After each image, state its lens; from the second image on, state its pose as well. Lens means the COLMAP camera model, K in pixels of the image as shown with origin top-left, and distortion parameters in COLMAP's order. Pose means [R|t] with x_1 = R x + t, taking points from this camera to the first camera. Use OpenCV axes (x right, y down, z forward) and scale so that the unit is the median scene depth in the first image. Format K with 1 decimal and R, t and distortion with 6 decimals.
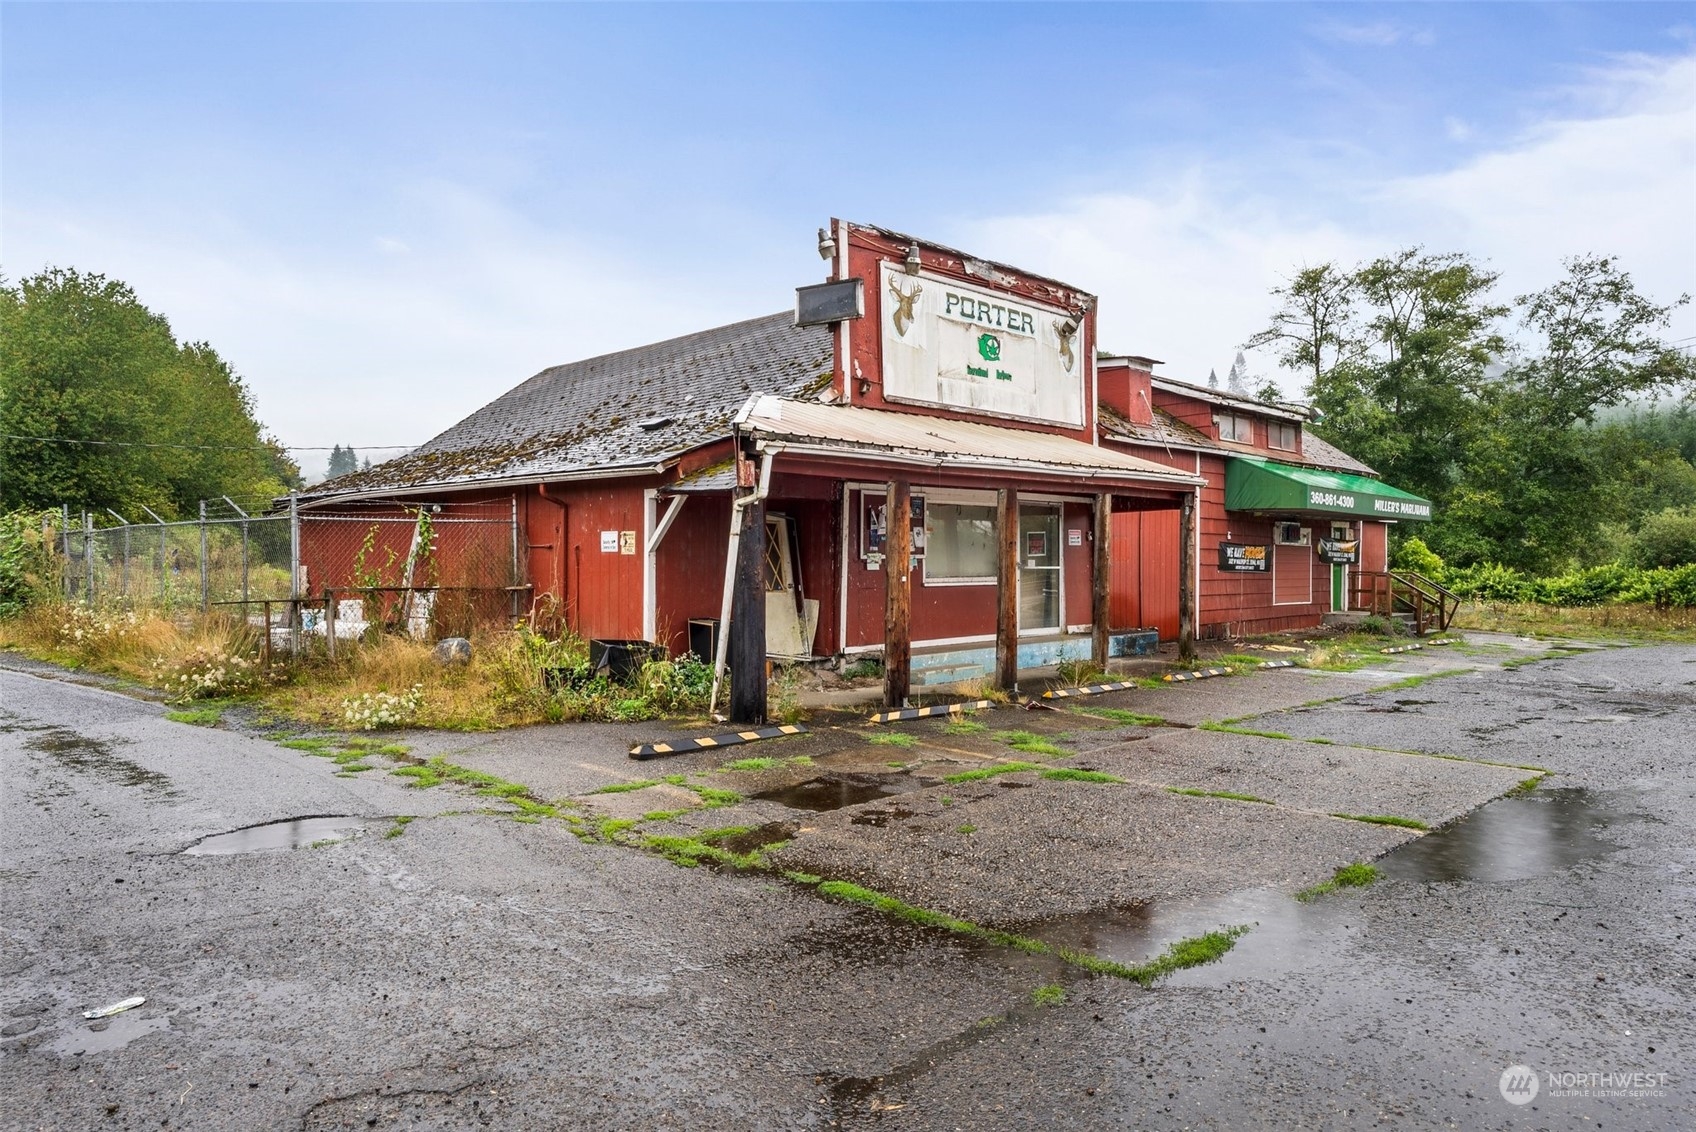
lens RADIAL K [[1123.4, 0, 848.0], [0, 1123.4, 566.0], [0, 0, 1]] dist [-0.004768, -0.000574]
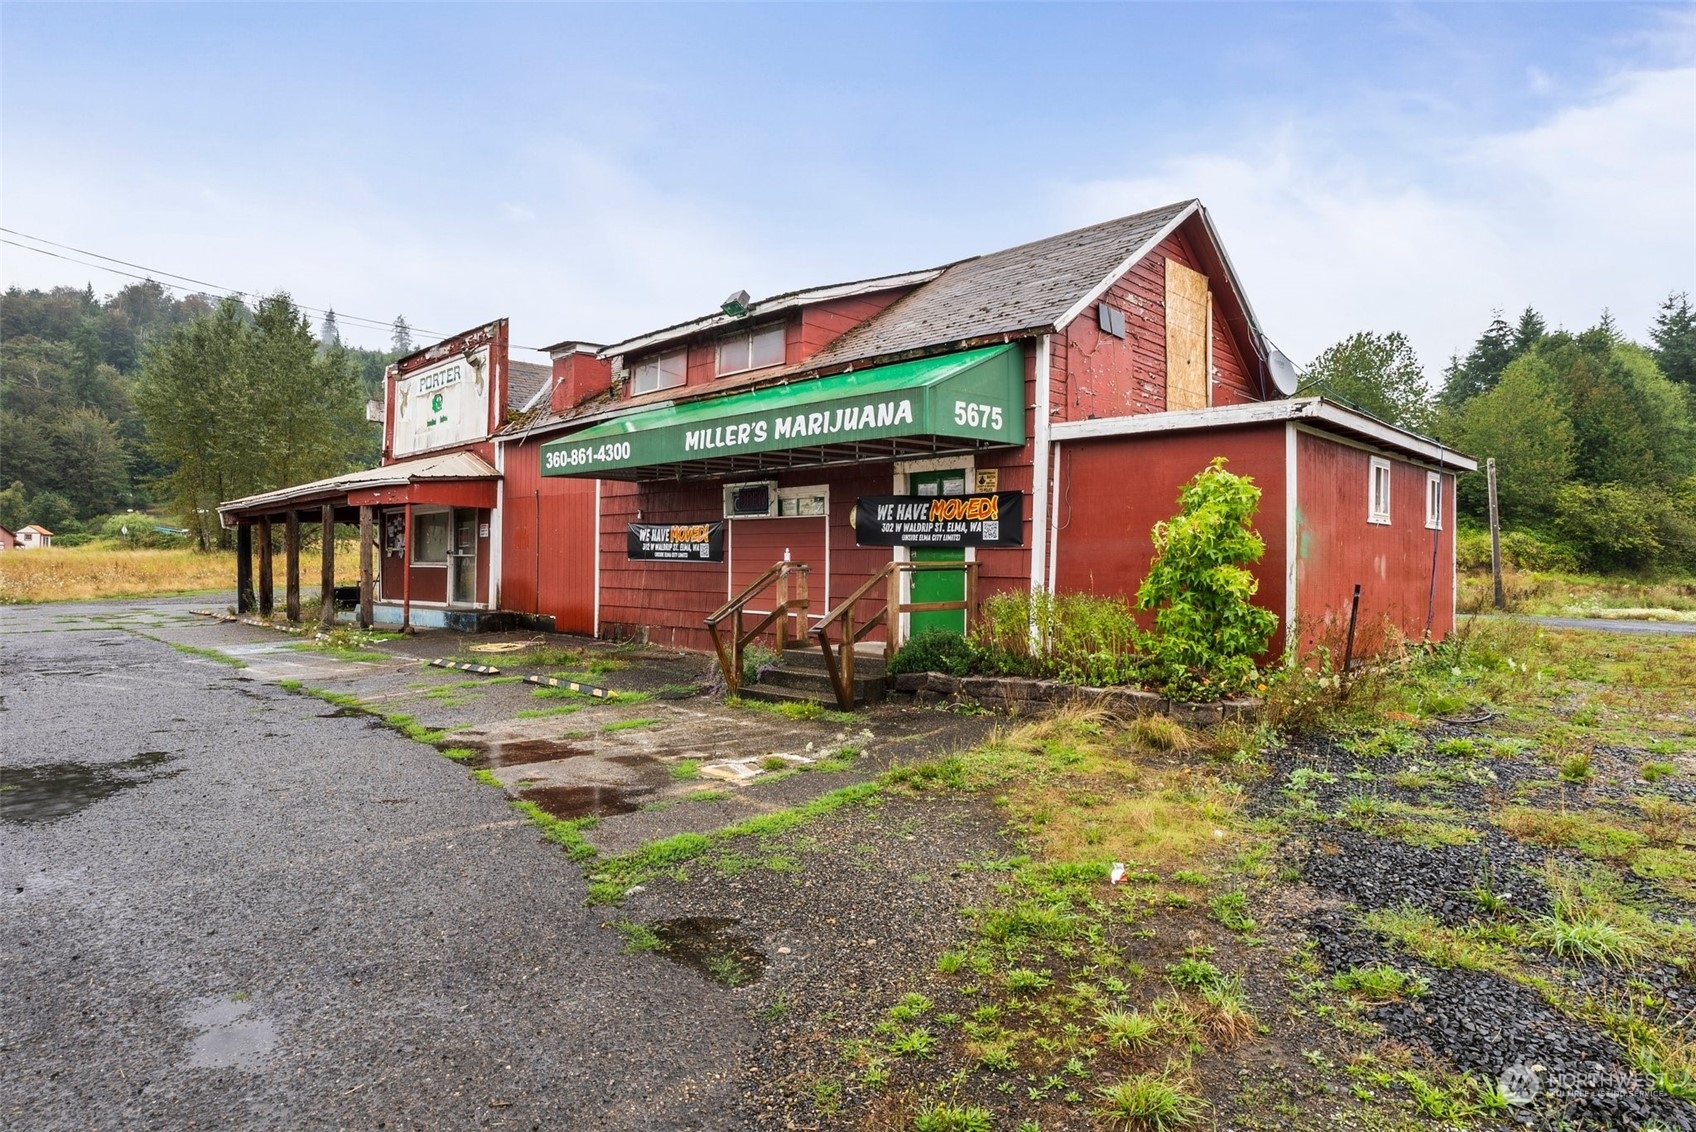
lens RADIAL K [[948.0, 0, 848.0], [0, 948.0, 566.0], [0, 0, 1]] dist [-0.019666, 0.000988]
pose [[0.003748, -0.001102, -0.999992, 1.336830], [-0.008750, 0.999961, -0.001135, 0.011620], [0.999955, 0.008754, 0.003738, 1.520824]]
